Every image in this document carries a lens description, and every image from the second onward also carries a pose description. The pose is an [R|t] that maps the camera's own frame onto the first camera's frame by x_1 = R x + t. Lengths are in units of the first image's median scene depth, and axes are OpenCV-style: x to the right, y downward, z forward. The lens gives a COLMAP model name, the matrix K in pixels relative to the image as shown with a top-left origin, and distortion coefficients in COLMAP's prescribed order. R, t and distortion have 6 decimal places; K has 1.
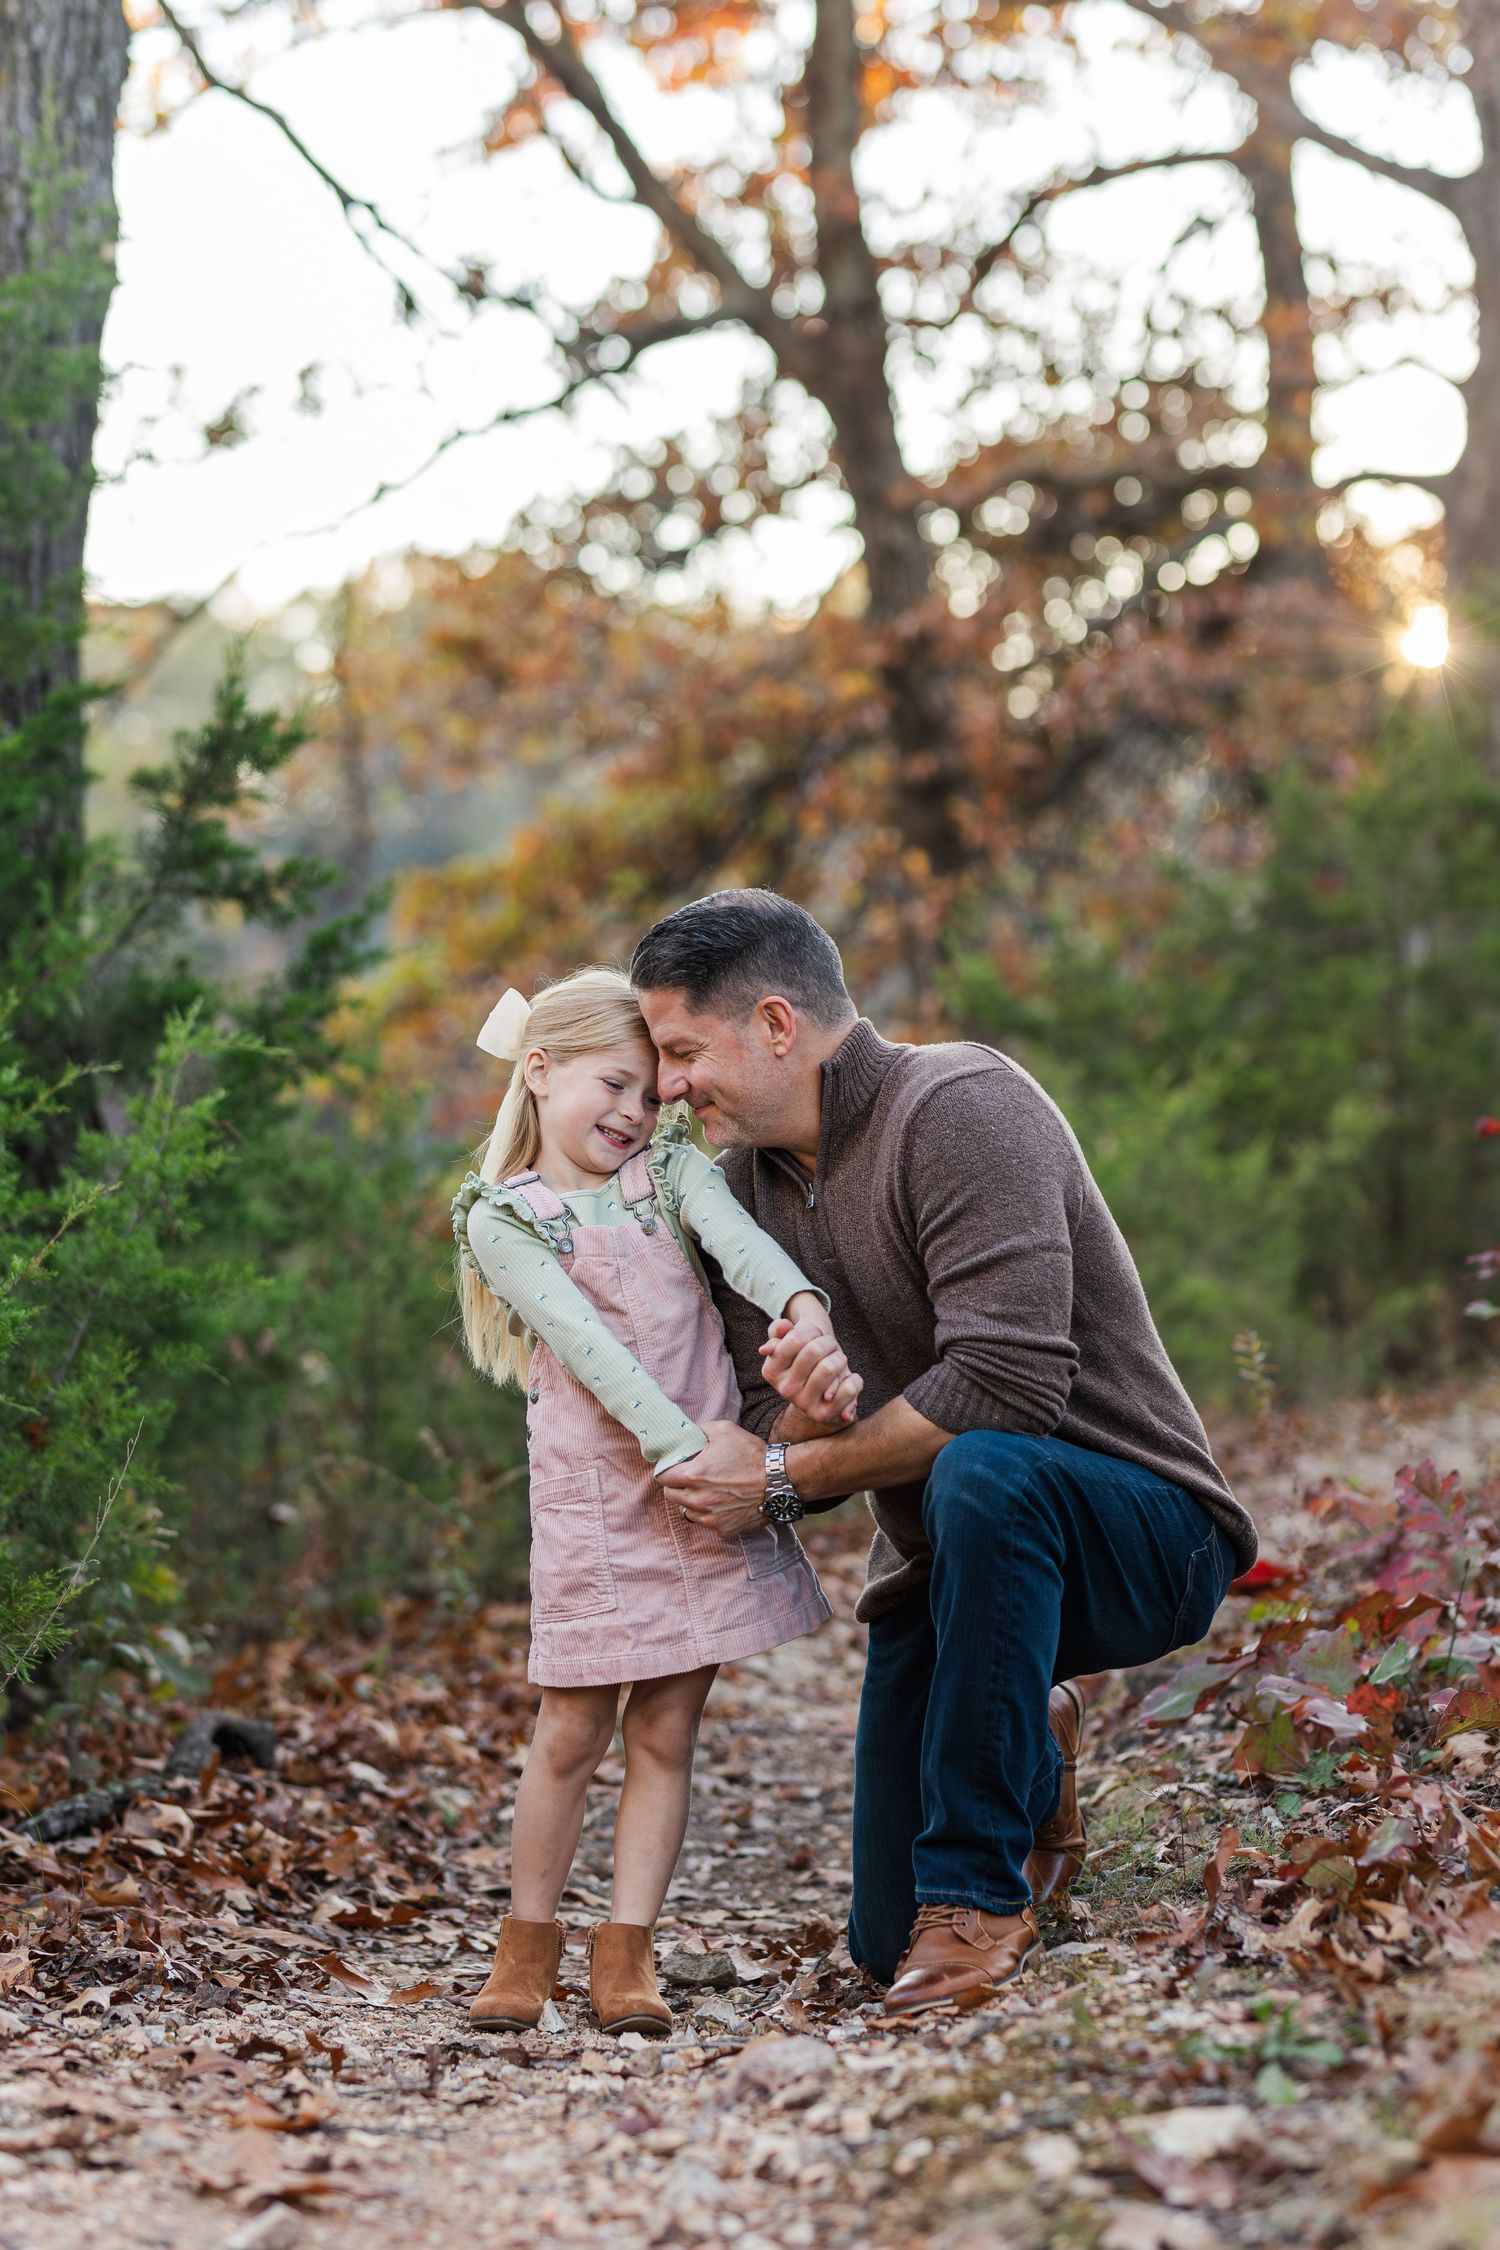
lens RADIAL K [[5503.0, 0, 756.0], [0, 5503.0, 1361.8], [0, 0, 1]] dist [-0.007067, -0.324846]
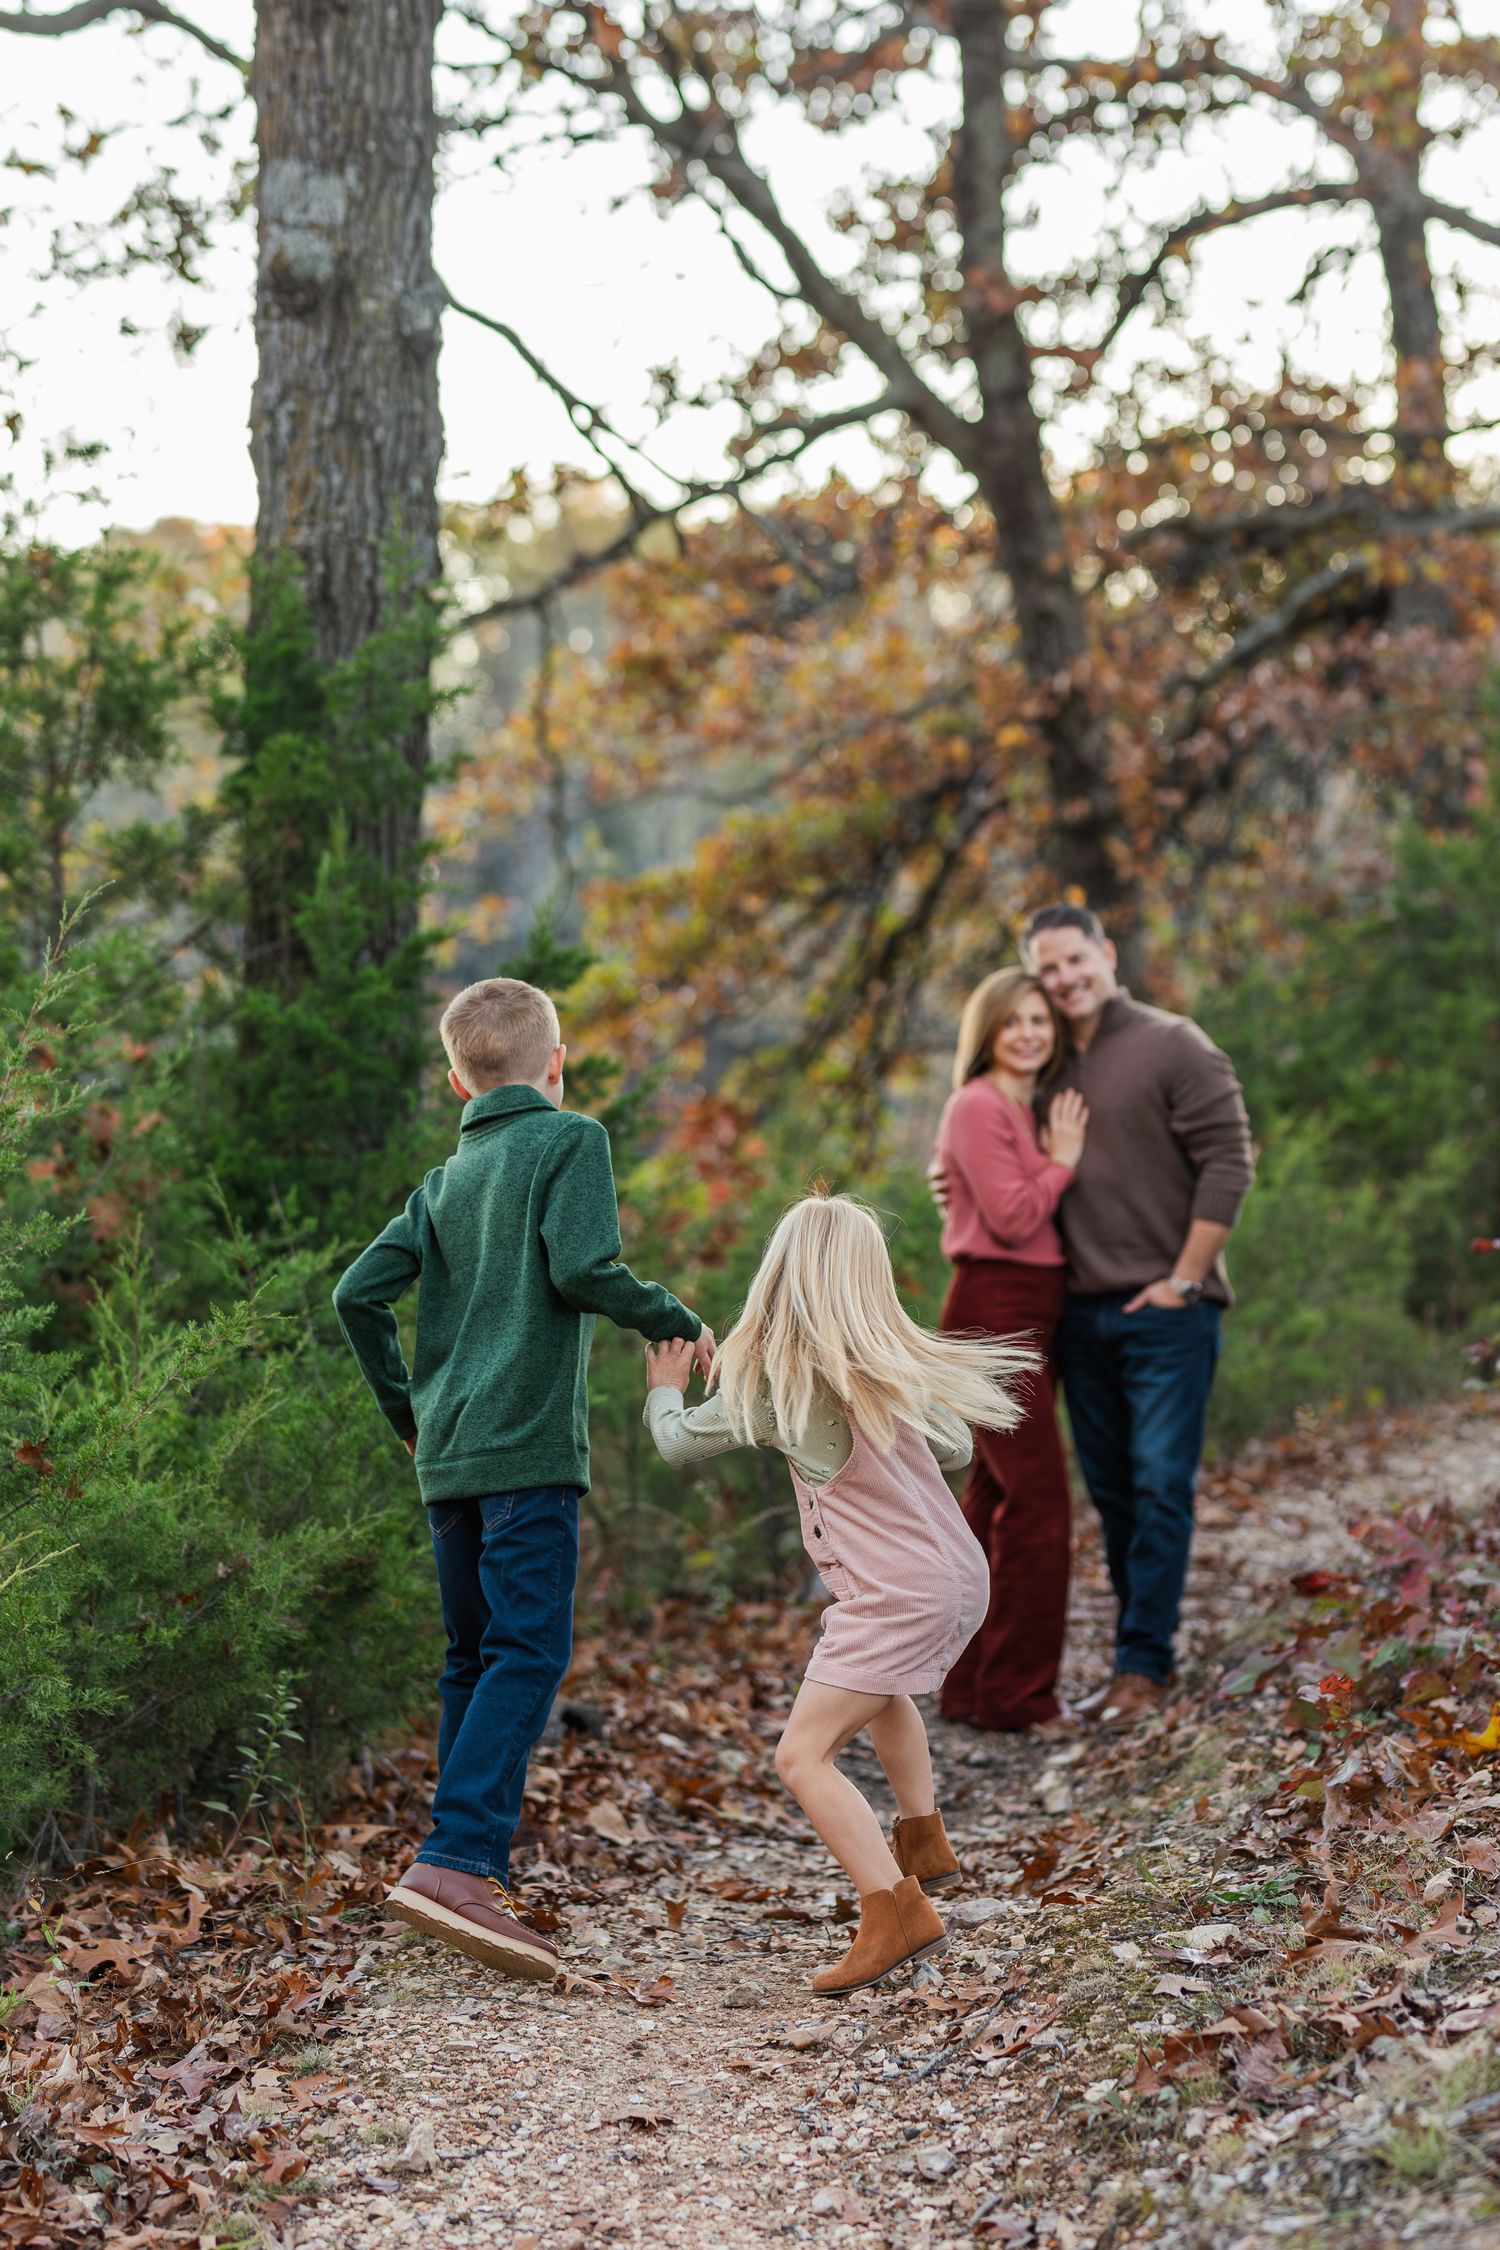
lens RADIAL K [[8476.1, 0, 750.0], [0, 8476.1, 1125.0], [0, 0, 1]] dist [-0.028213, -2.443975]
pose [[0.999530, -0.023145, -0.020110, -0.004906], [0.023285, 0.999706, 0.006762, -0.101090], [0.019948, -0.007227, 0.999775, -1.212527]]
